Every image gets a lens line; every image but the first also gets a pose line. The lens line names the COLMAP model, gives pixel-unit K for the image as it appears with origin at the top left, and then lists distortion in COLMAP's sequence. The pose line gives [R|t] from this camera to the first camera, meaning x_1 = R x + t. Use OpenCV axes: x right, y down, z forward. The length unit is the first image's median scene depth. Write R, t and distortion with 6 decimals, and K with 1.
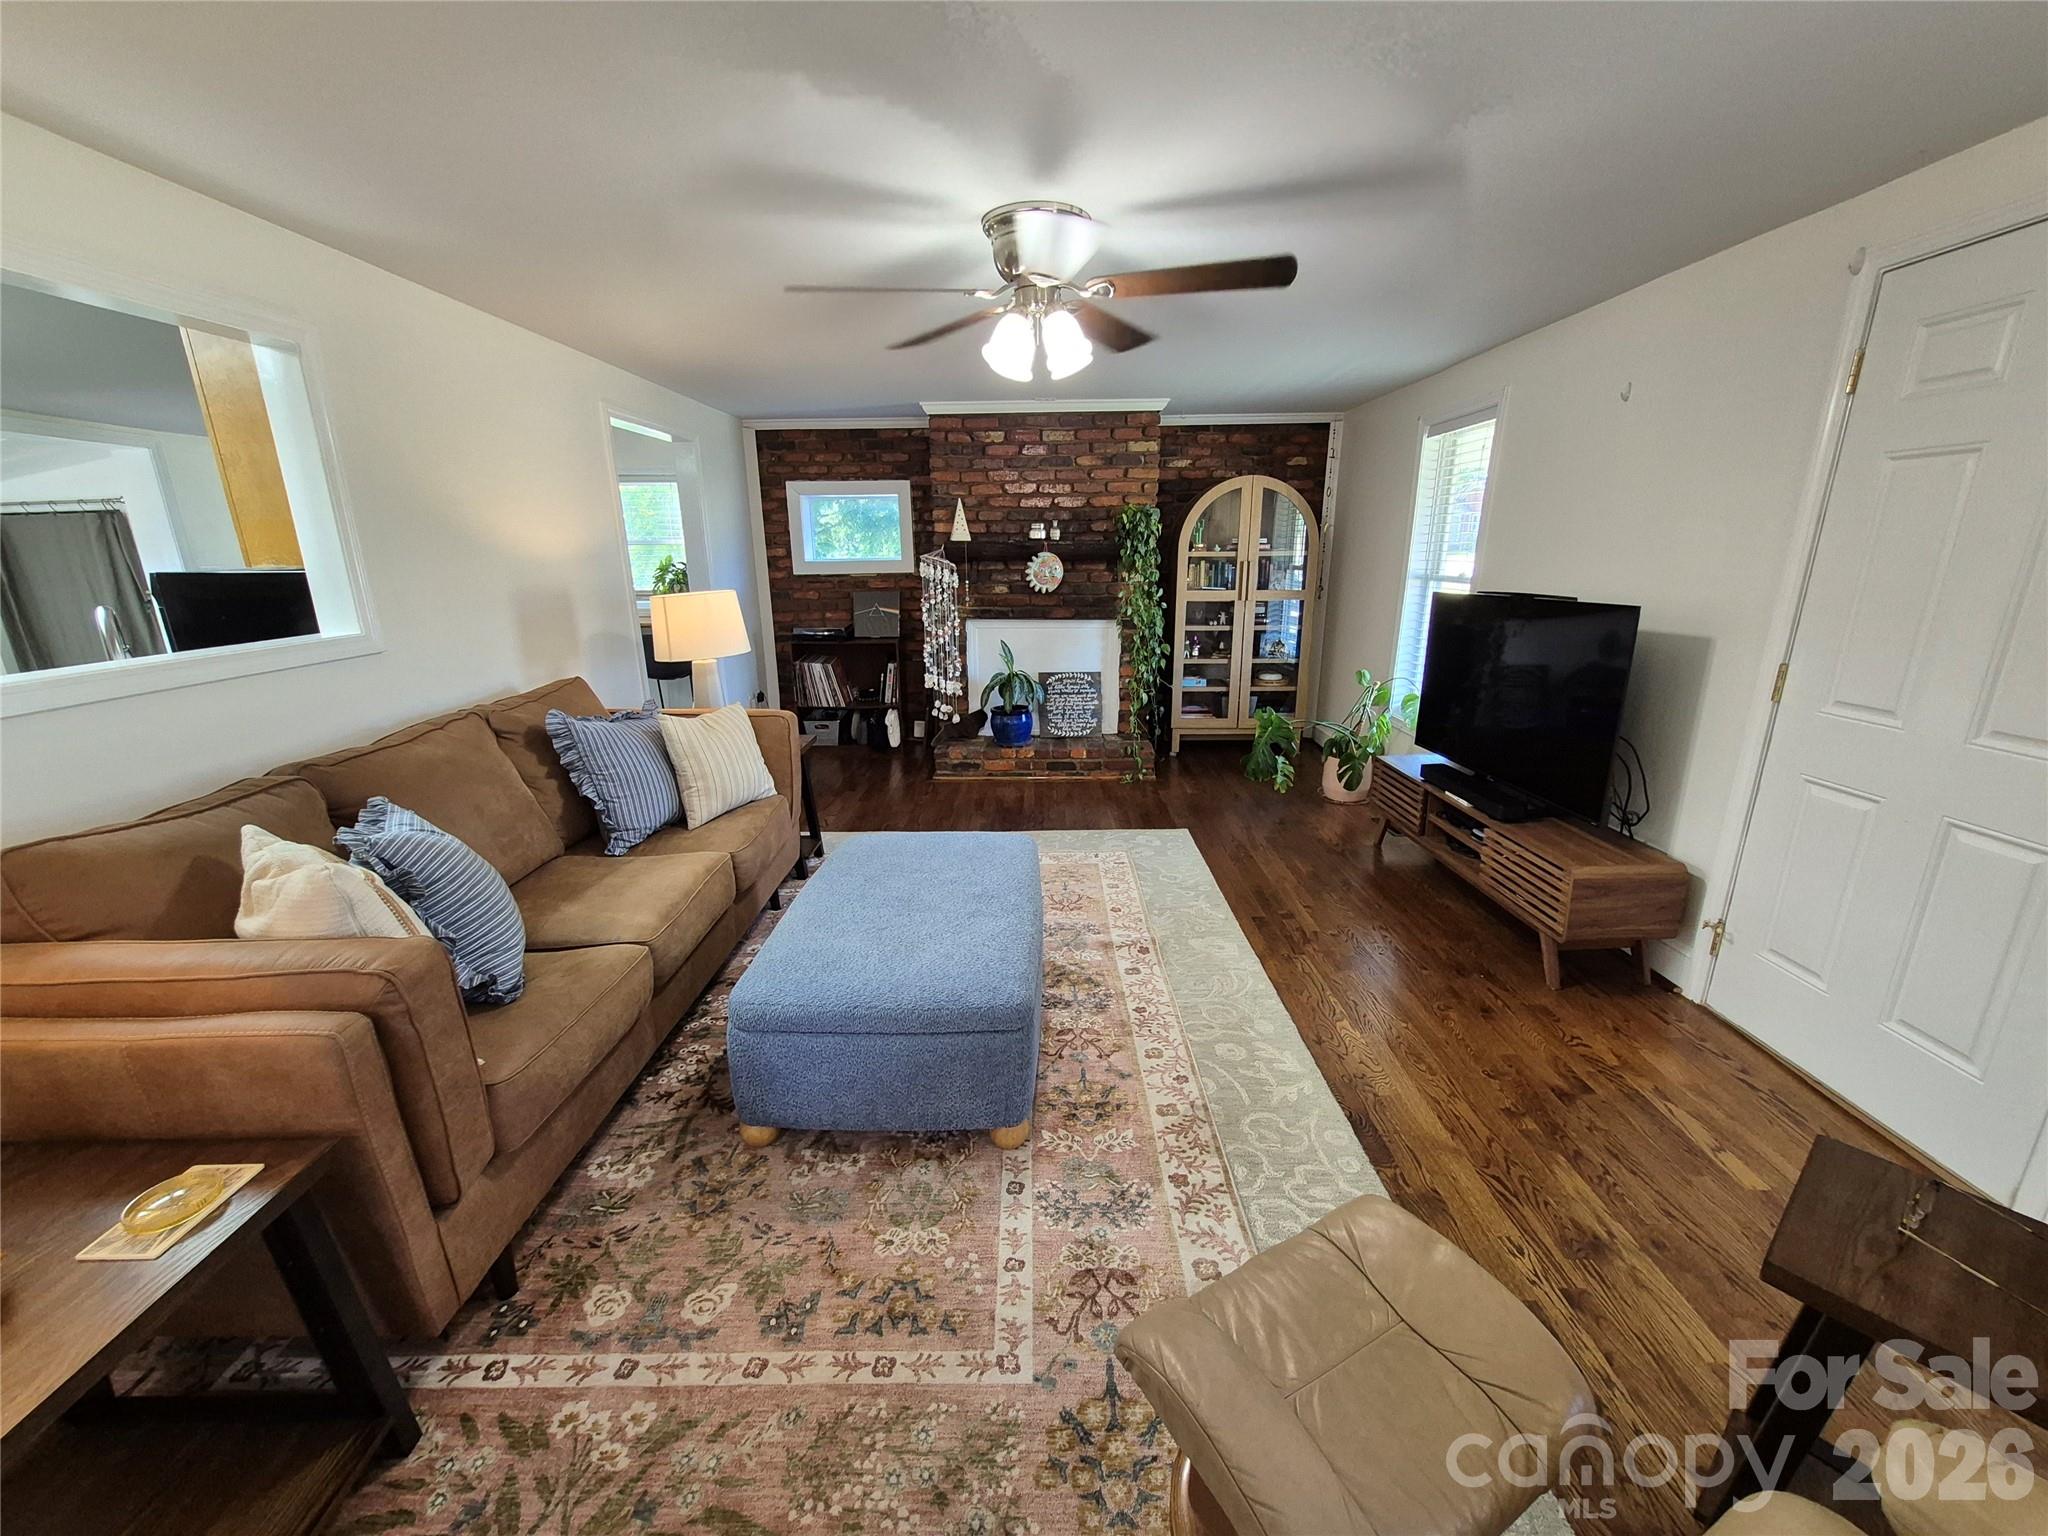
lens RADIAL K [[803.8, 0, 1023.0], [0, 803.8, 767.6], [0, 0, 1]] dist [0.000600, 0.000308]
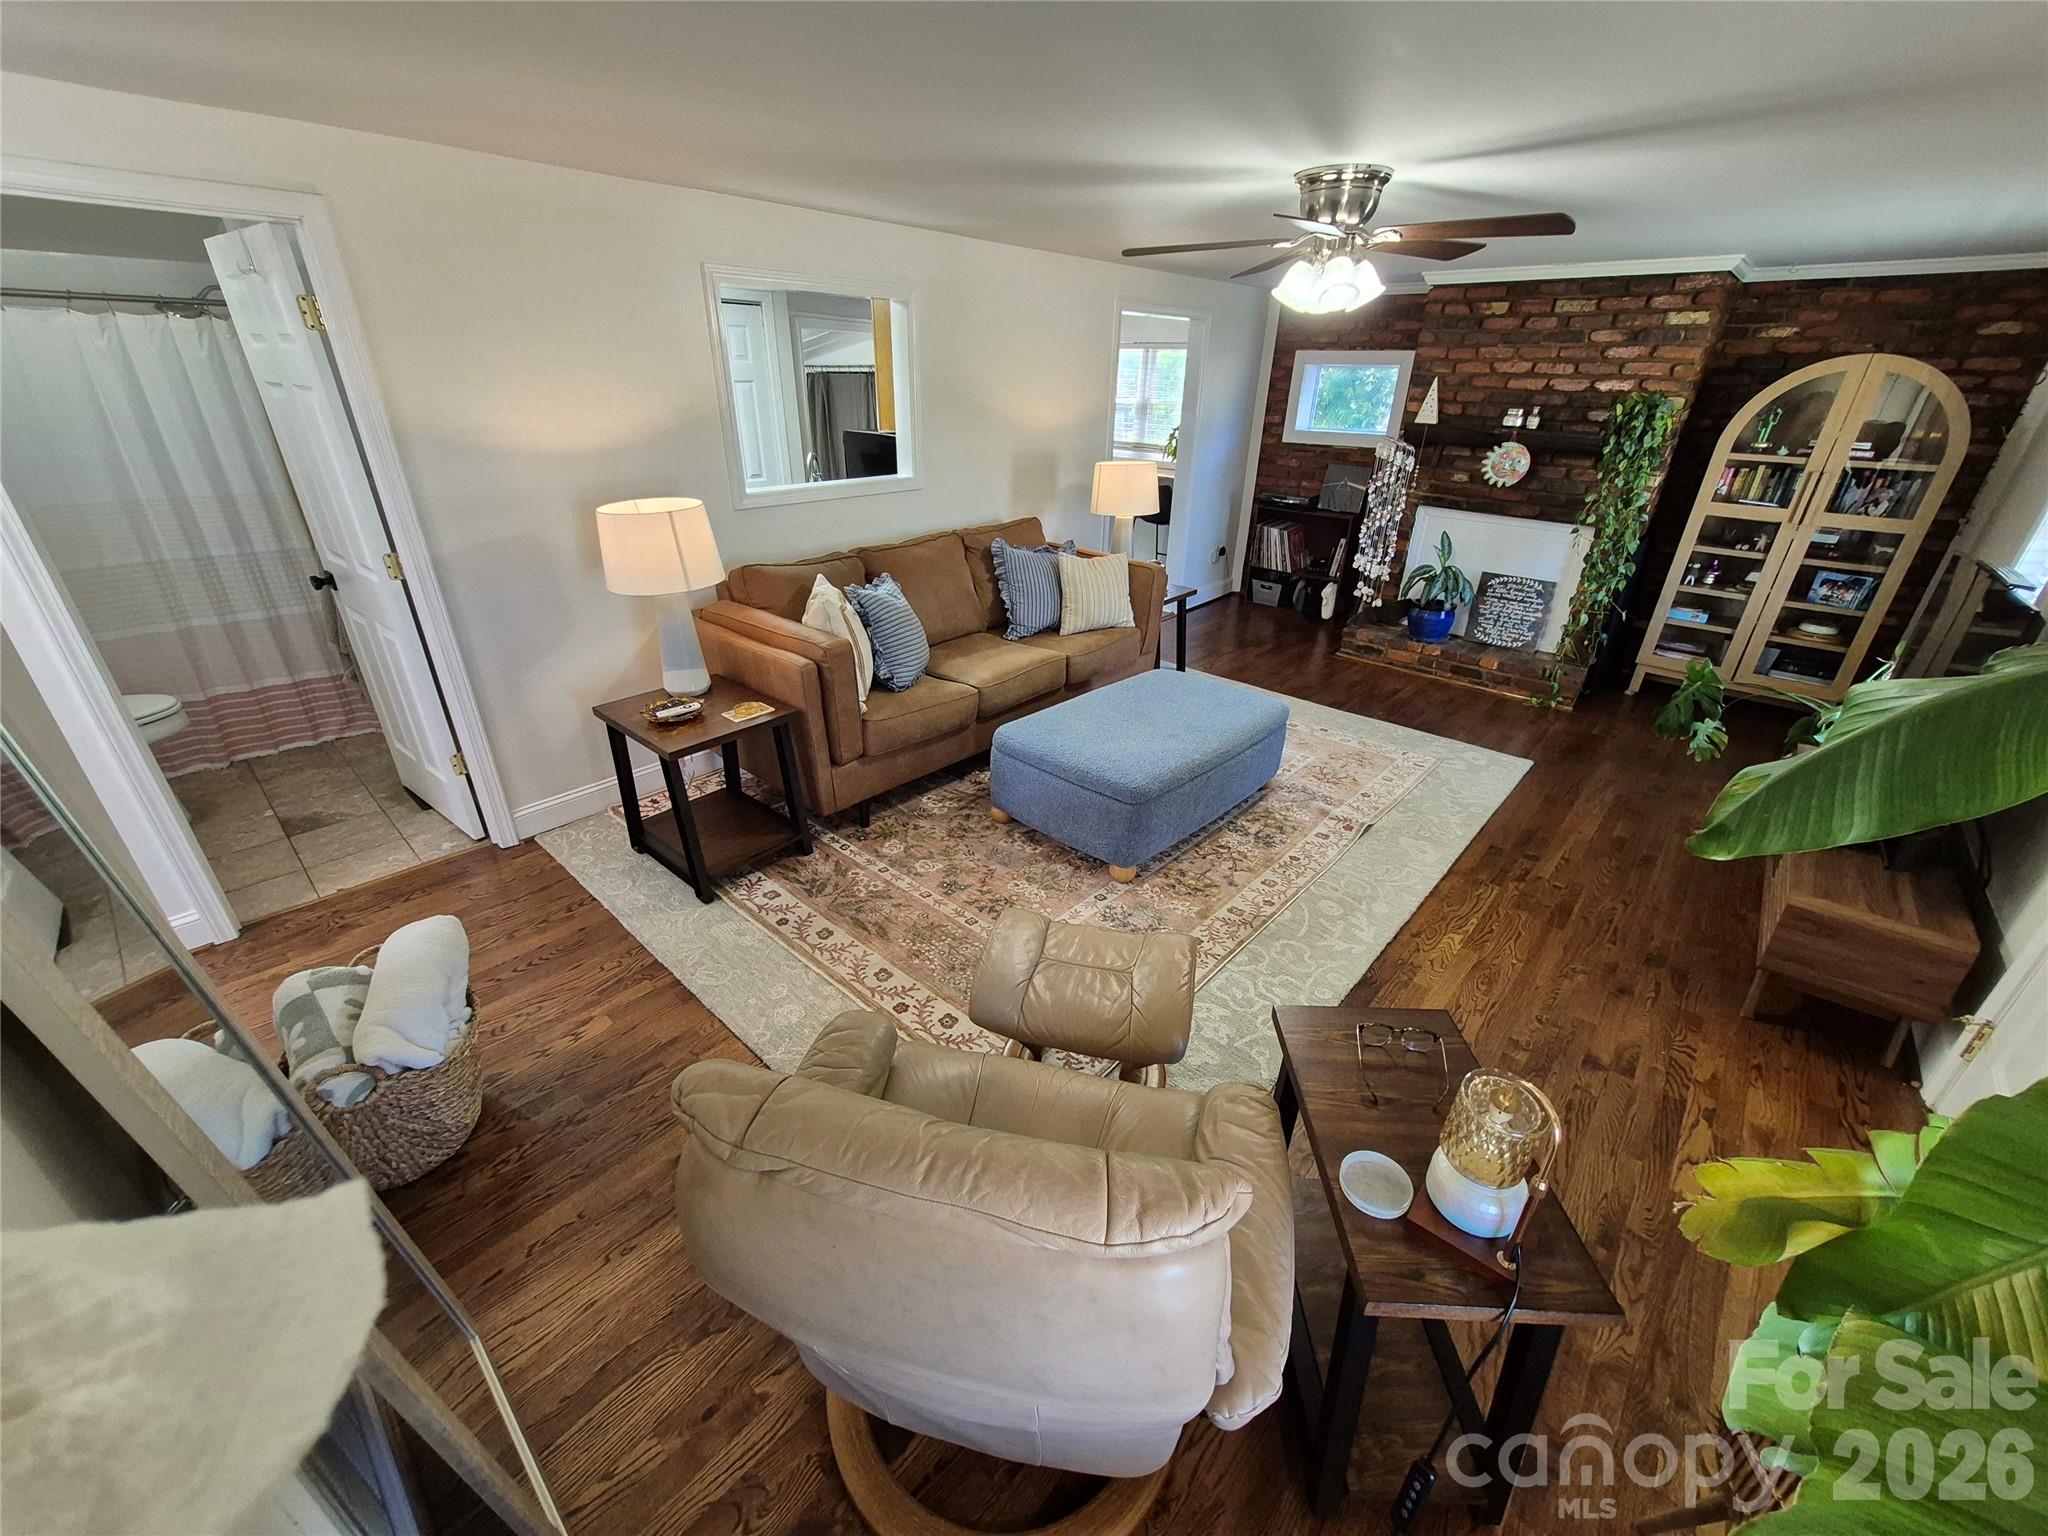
lens RADIAL K [[804.2, 0, 1024.0], [0, 804.2, 768.0], [0, 0, 1]] dist [0.000482, -0.000225]
pose [[0.747486, 0.315732, -0.584446, 0.267766], [-0.204977, 0.946518, 0.249175, -0.026250], [0.631861, -0.066457, 0.772227, -0.103923]]
